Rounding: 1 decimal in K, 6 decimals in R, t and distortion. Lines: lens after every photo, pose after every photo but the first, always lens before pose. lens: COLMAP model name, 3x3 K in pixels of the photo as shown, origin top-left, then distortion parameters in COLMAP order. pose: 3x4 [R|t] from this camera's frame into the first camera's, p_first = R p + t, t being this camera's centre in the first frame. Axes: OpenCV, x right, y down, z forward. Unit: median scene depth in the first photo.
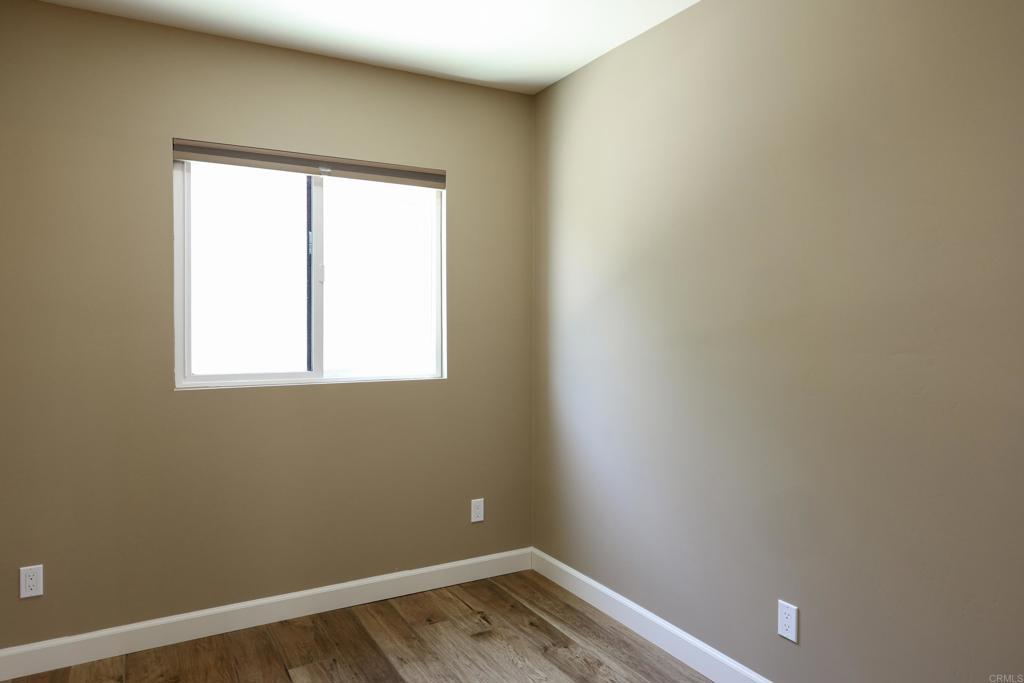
lens RADIAL K [[658.5, 0, 510.1], [0, 658.5, 322.6], [0, 0, 1]] dist [-0.002082, 0.000067]
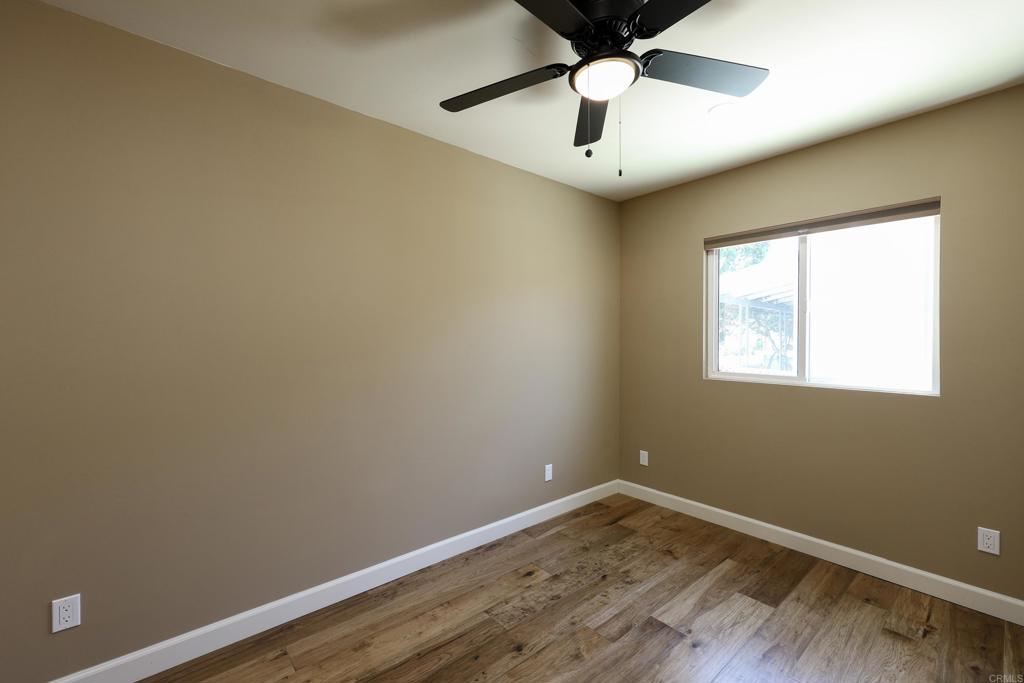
lens RADIAL K [[412.3, 0, 507.4], [0, 412.3, 338.3], [0, 0, 1]] dist [0.000556, 0.000052]
pose [[0.199905, -0.007149, -0.979789, 0.466012], [-0.011850, 0.999883, -0.009714, 0.009496], [0.979744, 0.013553, 0.199797, 0.234550]]
